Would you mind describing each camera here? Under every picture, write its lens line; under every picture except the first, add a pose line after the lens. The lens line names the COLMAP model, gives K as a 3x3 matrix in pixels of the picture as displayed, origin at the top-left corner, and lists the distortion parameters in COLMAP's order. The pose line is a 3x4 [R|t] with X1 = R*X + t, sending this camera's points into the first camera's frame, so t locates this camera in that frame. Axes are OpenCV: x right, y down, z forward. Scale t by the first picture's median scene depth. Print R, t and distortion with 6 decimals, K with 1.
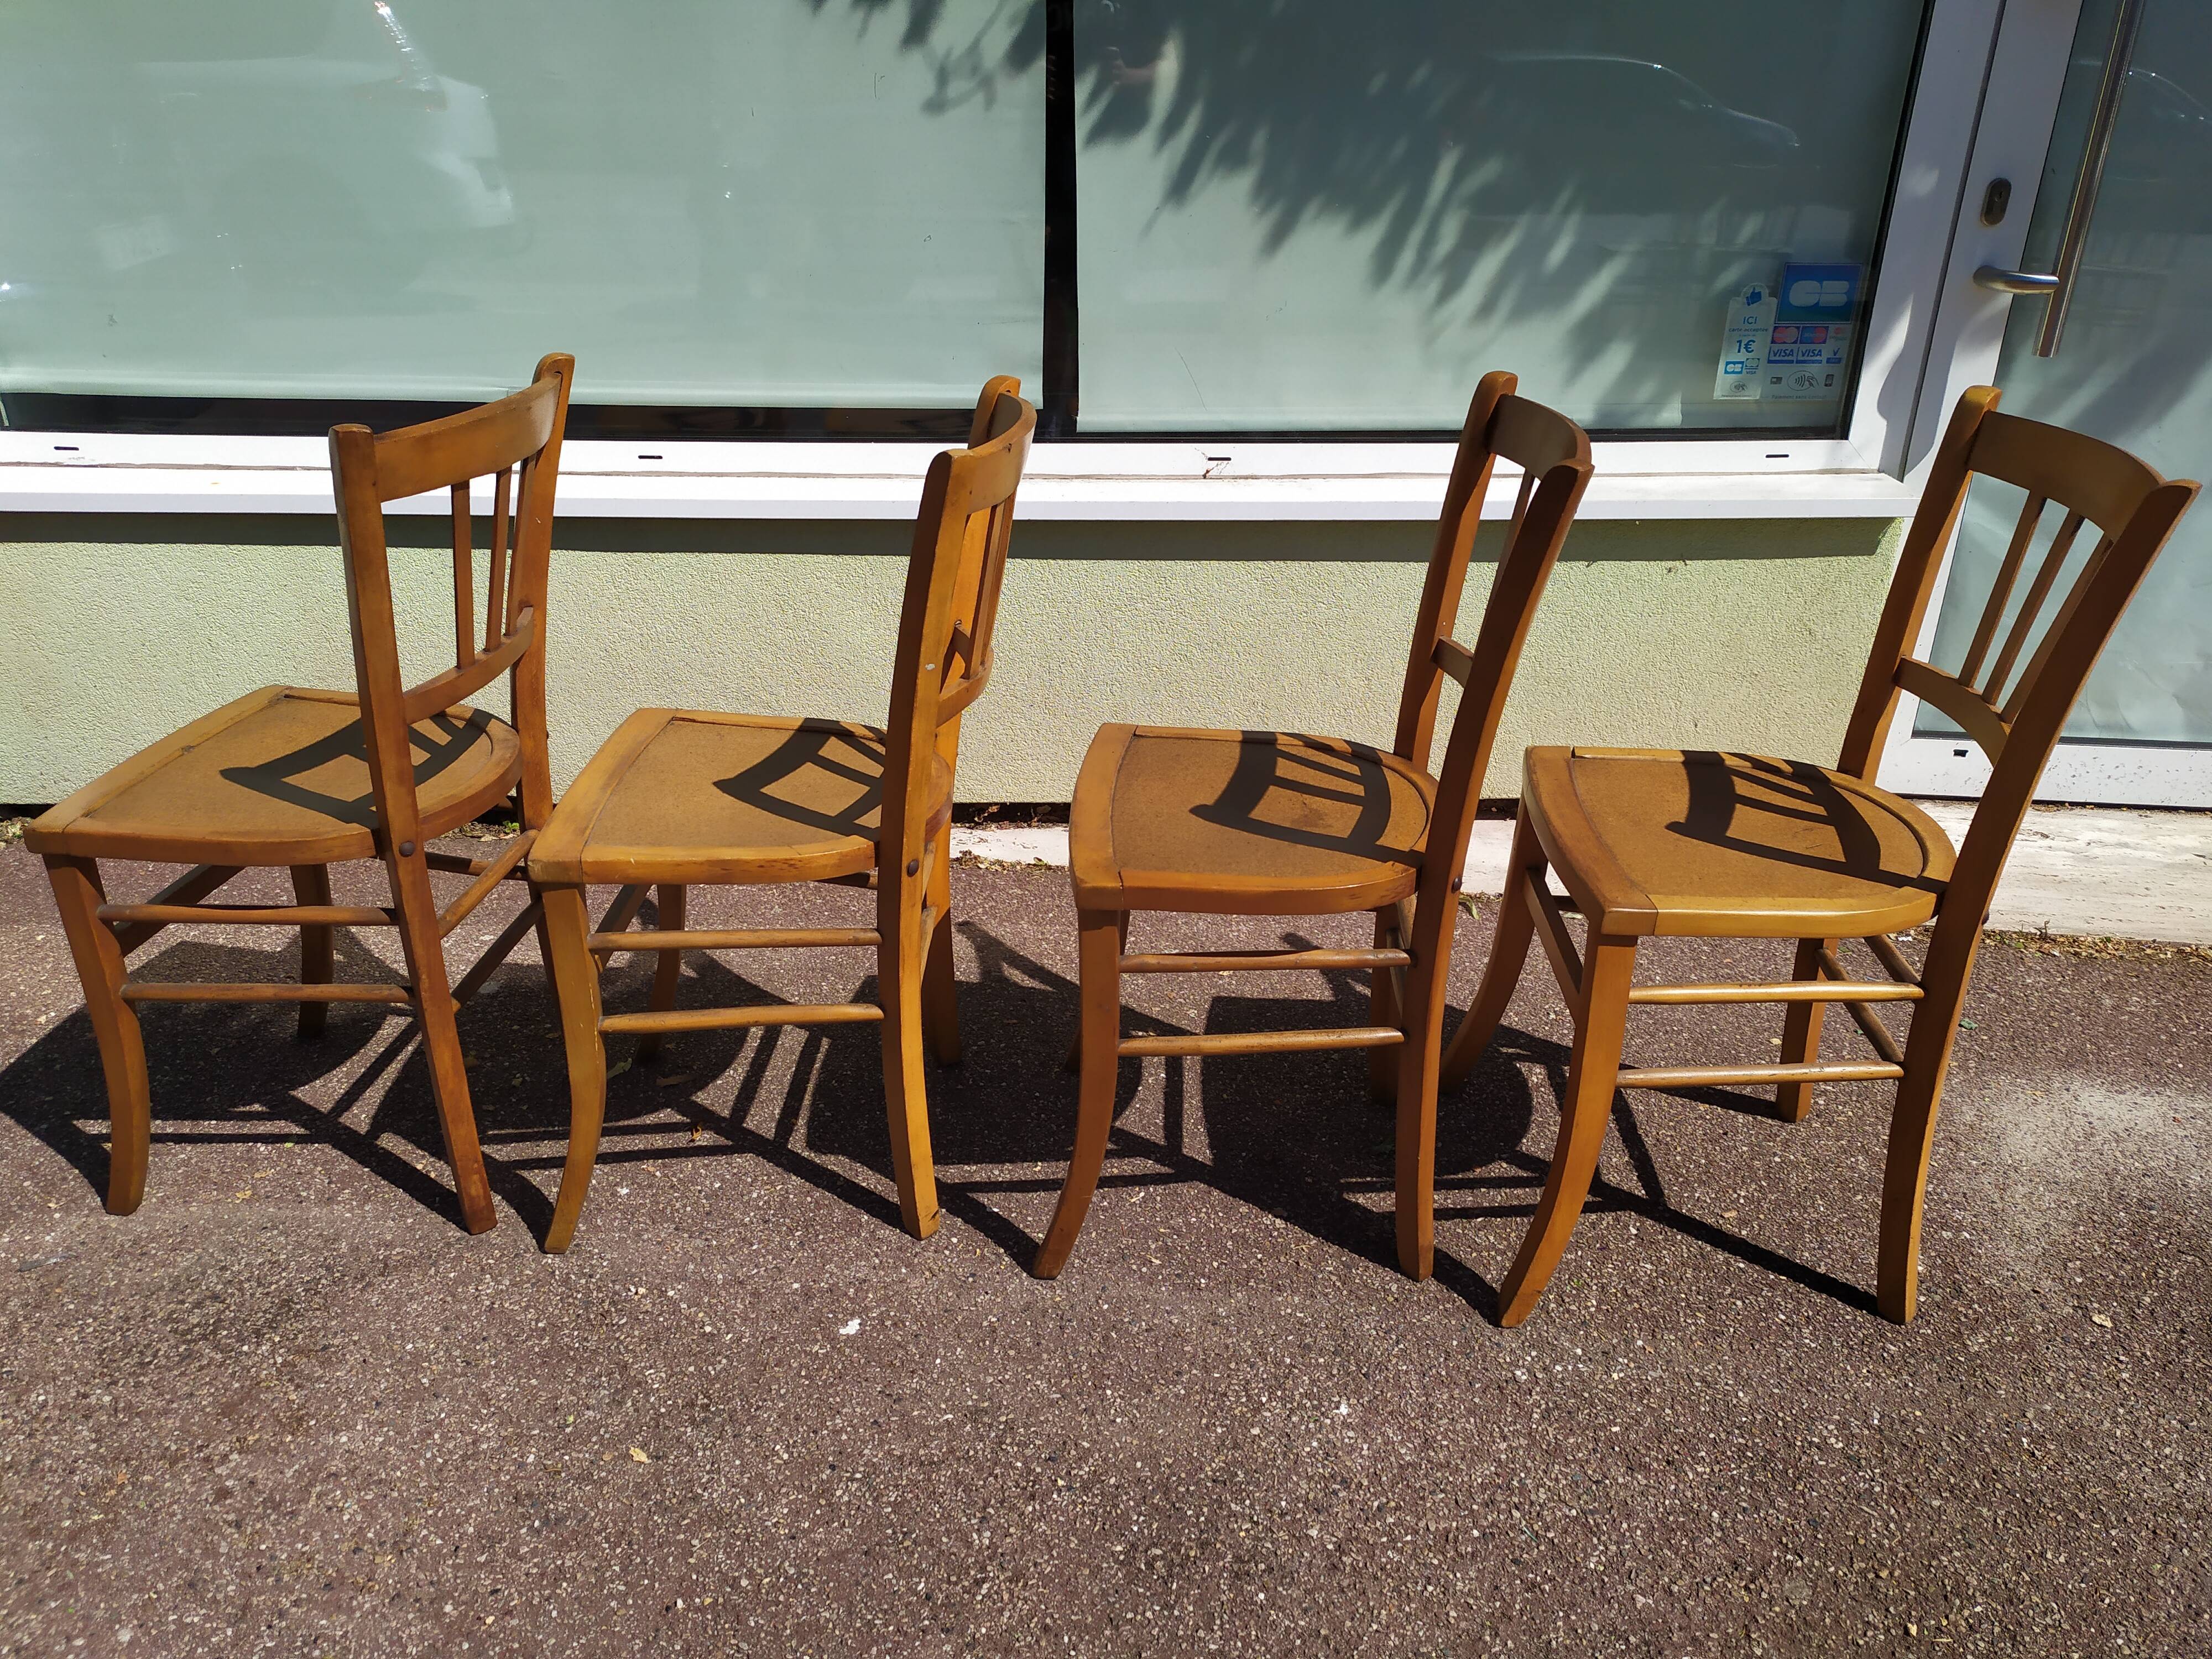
lens RADIAL K [[1666.4, 0, 1117.8], [0, 1666.4, 838.2], [0, 0, 1]] dist [0.056973, -0.058685]
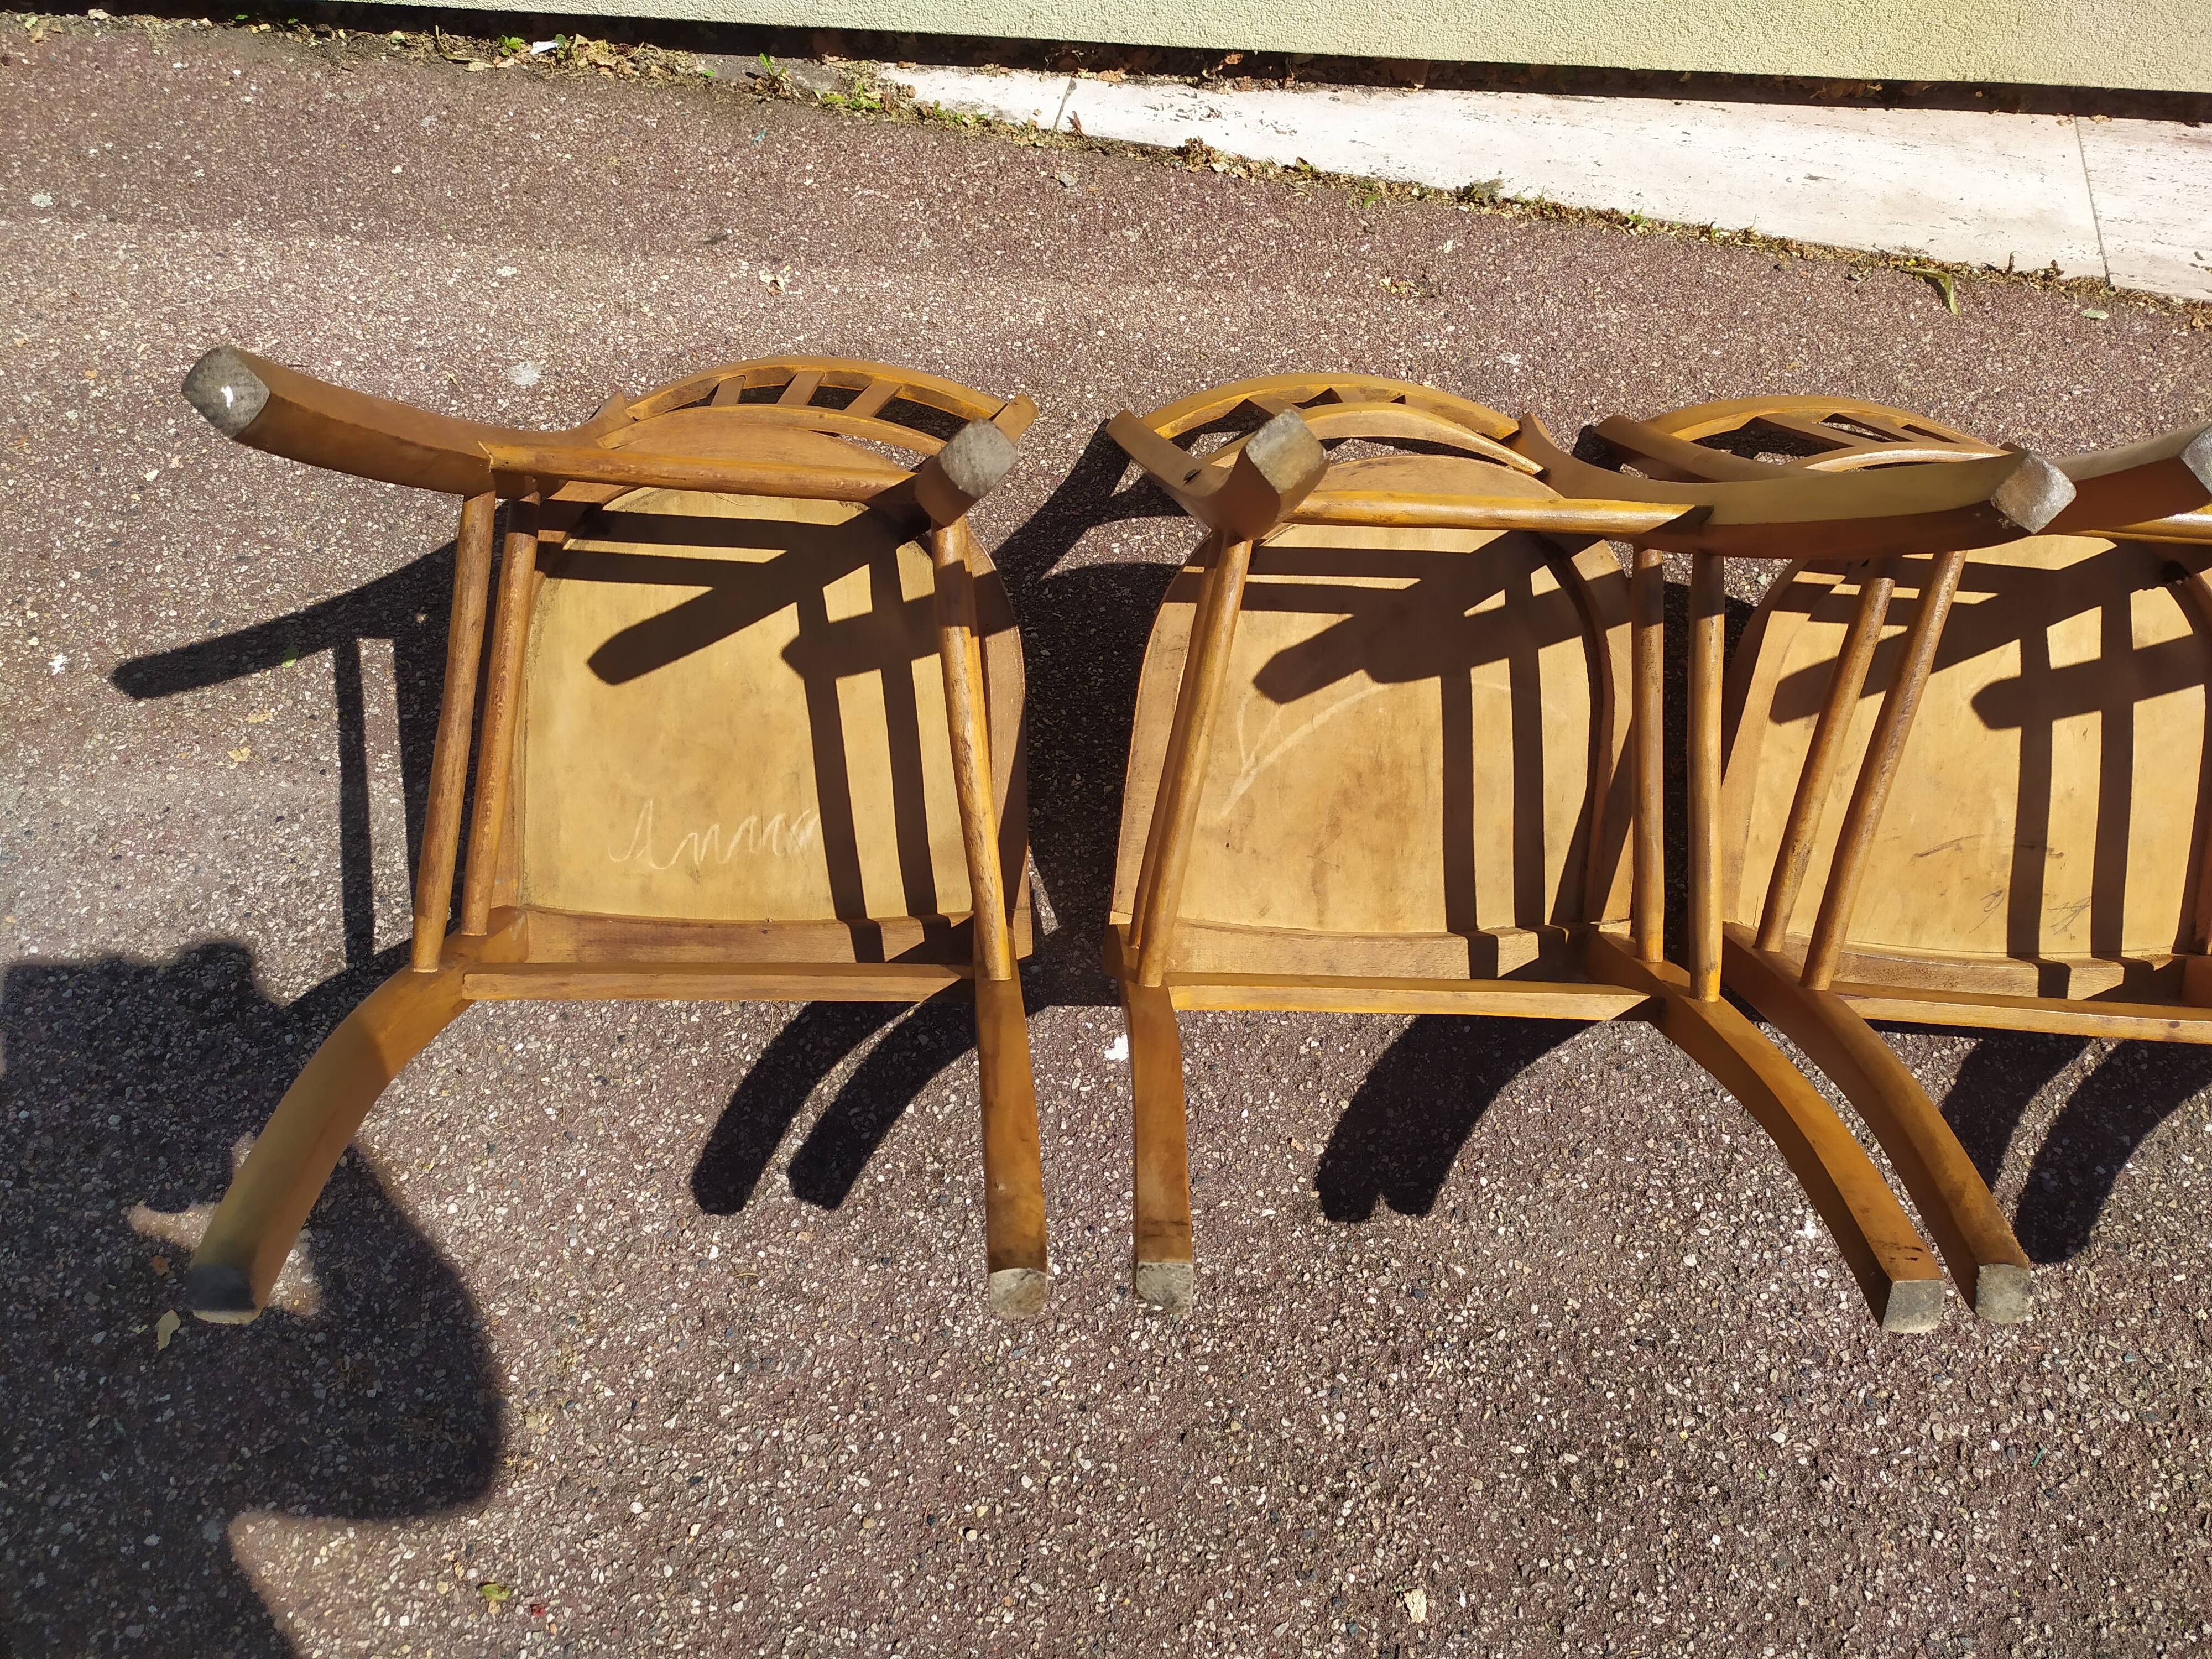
lens RADIAL K [[1674.8, 0, 1119.9], [0, 1674.8, 845.3], [0, 0, 1]] dist [0.058310, -0.061848]
pose [[0.998310, 0.058029, 0.003139, -0.160259], [-0.051198, 0.852669, 0.519937, -0.153068], [0.027495, -0.519219, 0.854199, 0.409271]]
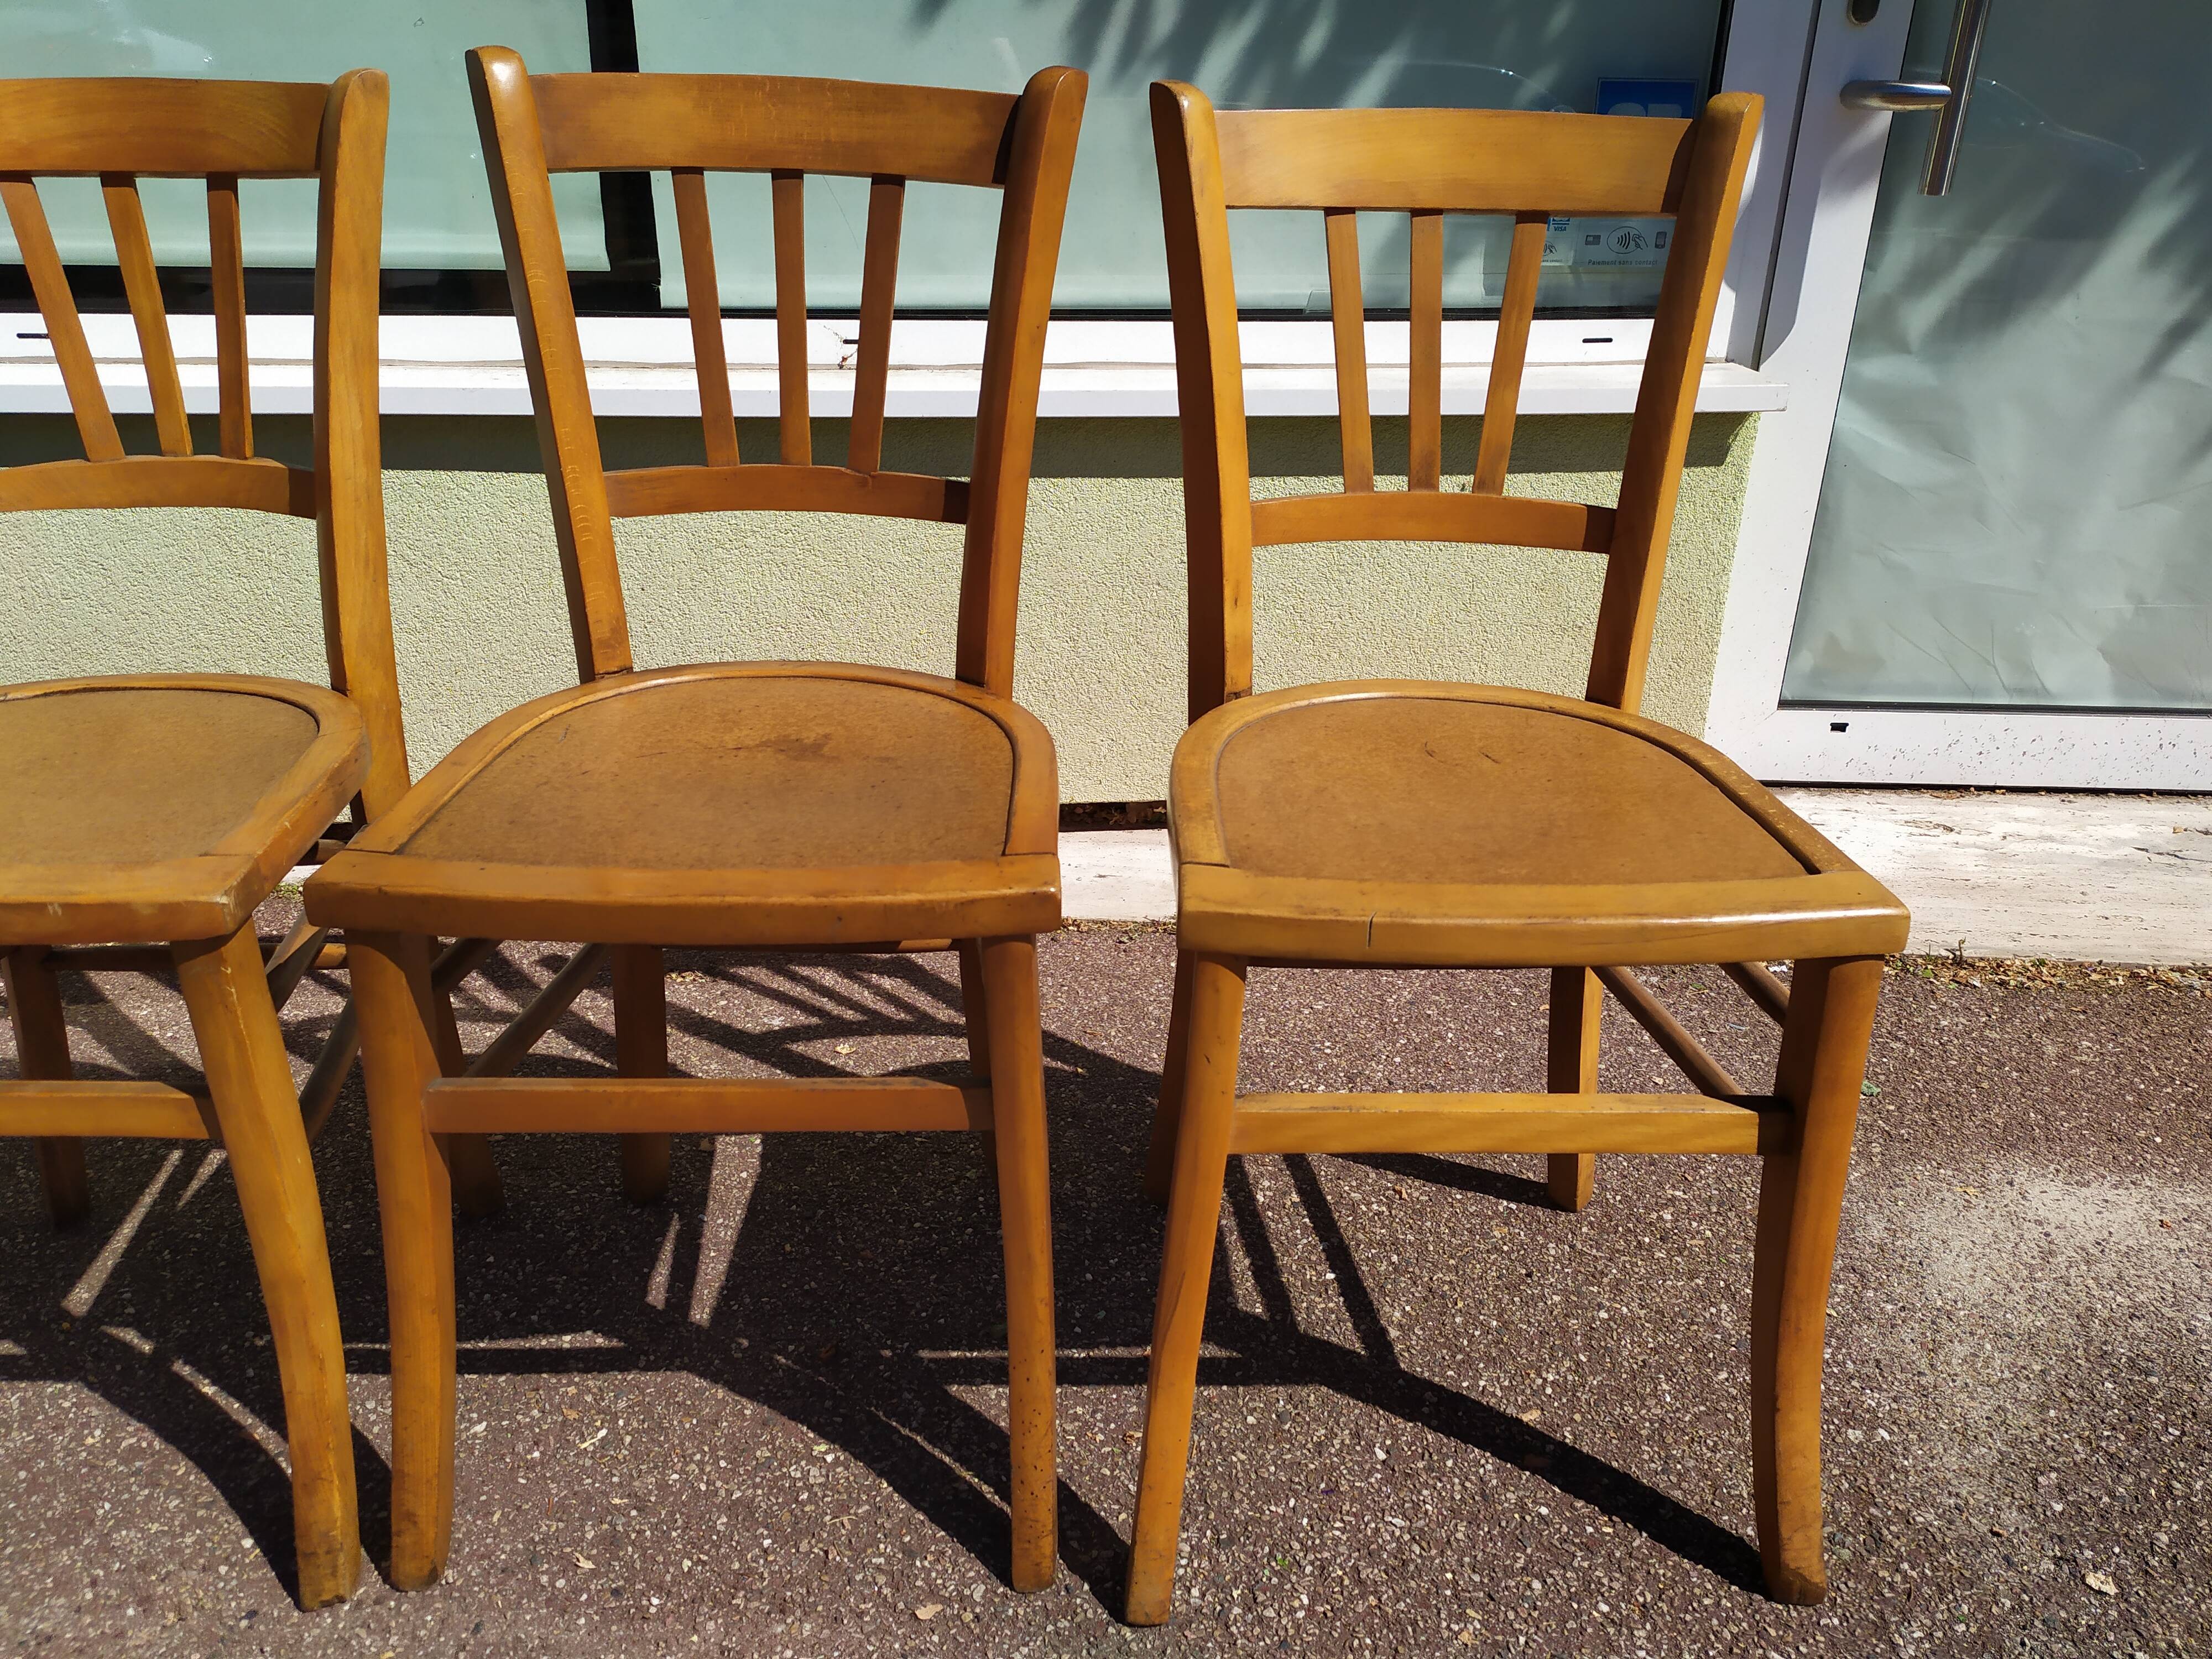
lens RADIAL K [[1666.4, 0, 1135.4], [0, 1666.4, 844.4], [0, 0, 1]] dist [0.056973, -0.058685]
pose [[0.997110, -0.024901, 0.071773, 0.184020], [0.025944, 0.999570, -0.013630, 0.010185], [-0.071403, 0.015452, 0.997328, 0.389045]]
